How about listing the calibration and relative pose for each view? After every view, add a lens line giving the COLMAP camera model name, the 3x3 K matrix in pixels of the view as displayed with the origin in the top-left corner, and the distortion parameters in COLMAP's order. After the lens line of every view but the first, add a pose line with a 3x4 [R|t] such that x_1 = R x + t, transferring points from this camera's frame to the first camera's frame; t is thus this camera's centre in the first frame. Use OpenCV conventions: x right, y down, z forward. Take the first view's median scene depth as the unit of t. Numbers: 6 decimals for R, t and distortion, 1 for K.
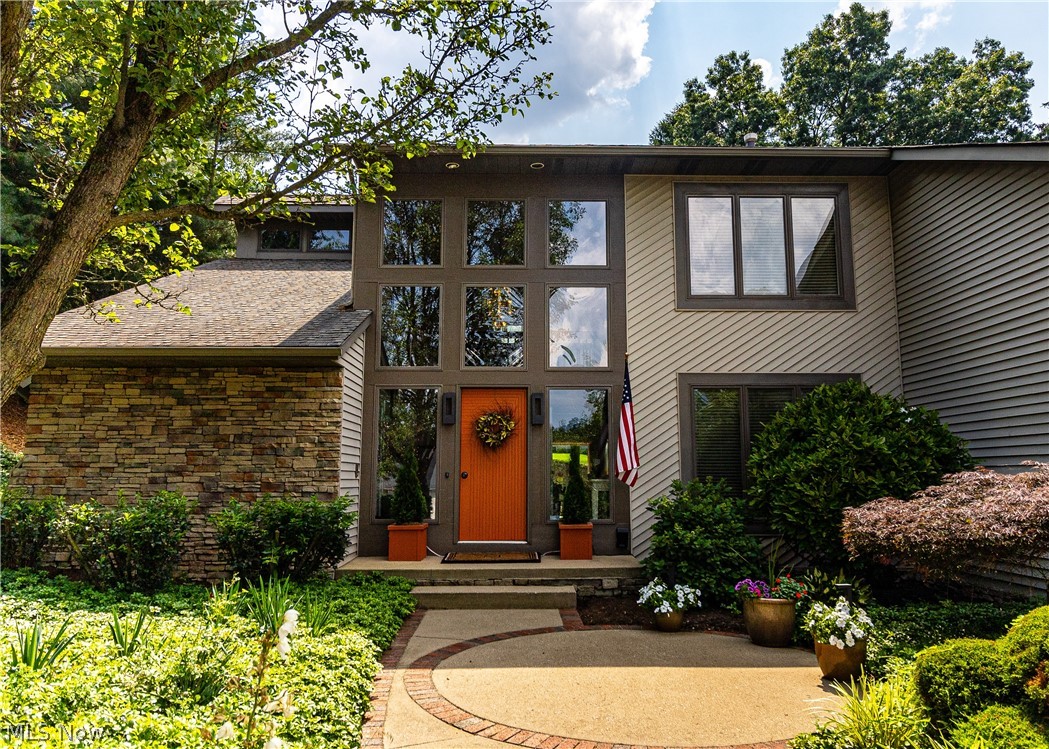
lens RADIAL K [[795.4, 0, 530.7], [0, 795.4, 365.1], [0, 0, 1]] dist [0.013090, 0.007449]
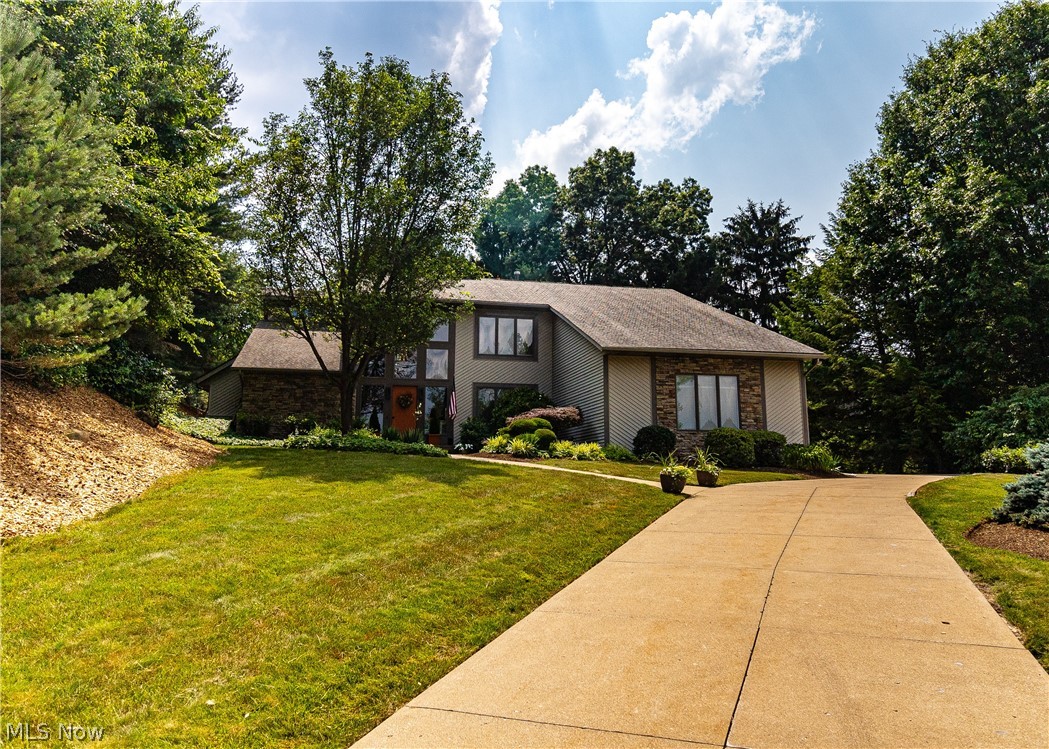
lens RADIAL K [[795.4, 0, 523.0], [0, 795.4, 376.1], [0, 0, 1]] dist [0.013090, 0.007449]
pose [[0.980828, 0.028466, 0.192786, -0.168554], [-0.029272, 0.999571, 0.001332, -0.018646], [-0.192666, -0.006950, 0.981240, -1.663387]]
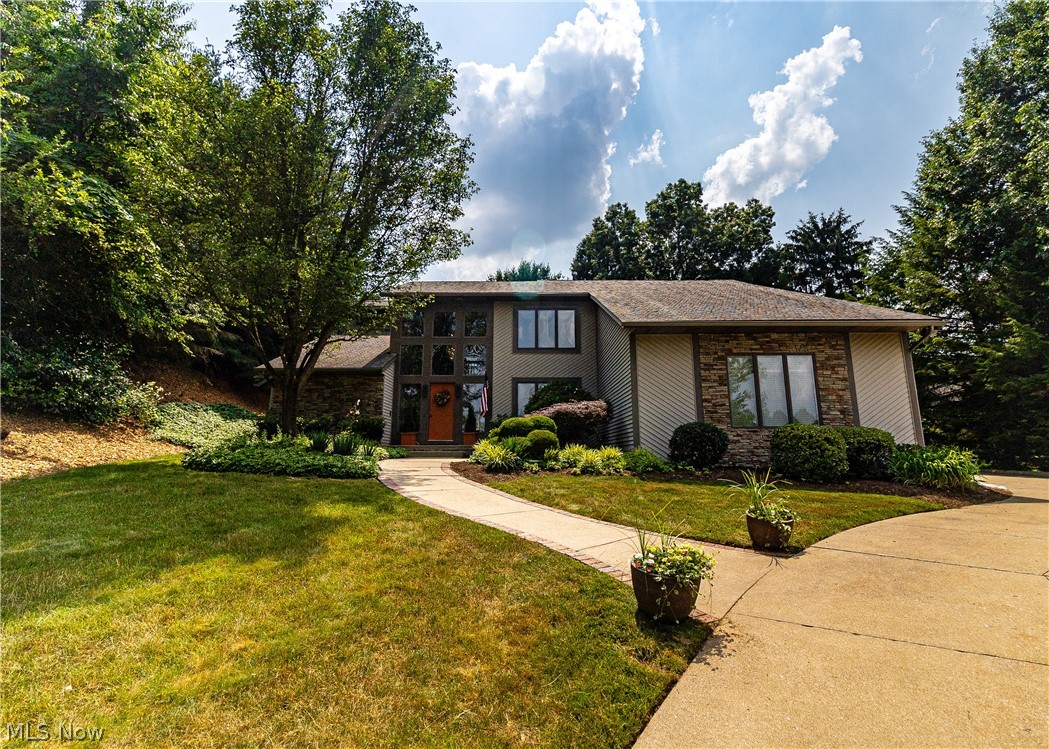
lens RADIAL K [[541.0, 0, 526.8], [0, 541.0, 359.0], [0, 0, 1]] dist [0.004199, 0.001229]
pose [[0.999850, -0.003198, -0.017014, 0.254423], [0.002518, 0.999201, -0.039880, 0.020207], [0.017128, 0.039831, 0.999060, -0.766716]]
